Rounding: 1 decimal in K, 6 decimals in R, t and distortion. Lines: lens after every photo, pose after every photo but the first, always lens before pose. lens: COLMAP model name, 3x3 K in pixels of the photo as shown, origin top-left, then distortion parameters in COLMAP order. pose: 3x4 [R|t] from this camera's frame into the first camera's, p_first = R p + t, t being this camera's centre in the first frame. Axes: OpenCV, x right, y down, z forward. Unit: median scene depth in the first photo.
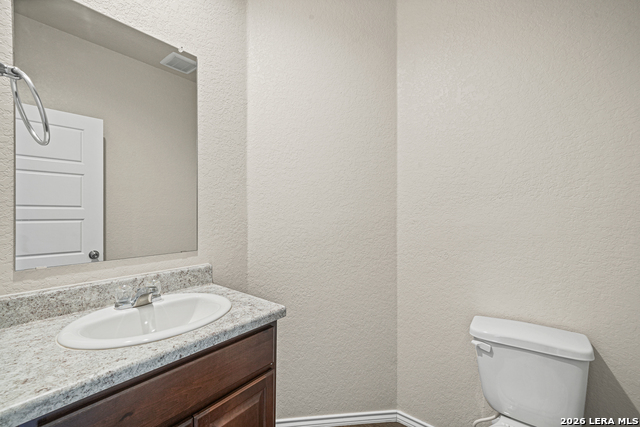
lens RADIAL K [[274.9, 0, 320.0], [0, 274.9, 215.1], [0, 0, 1]] dist [0.002881, 0.004658]
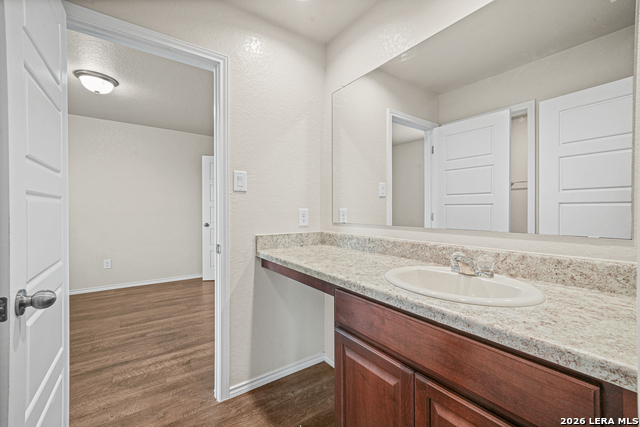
lens RADIAL K [[274.9, 0, 320.0], [0, 274.9, 215.1], [0, 0, 1]] dist [0.002881, 0.004658]
pose [[-0.288778, 0.016579, -0.957252, 0.501628], [0.009570, 0.999850, 0.014430, 0.081552], [0.957348, -0.004994, -0.288894, 0.741134]]
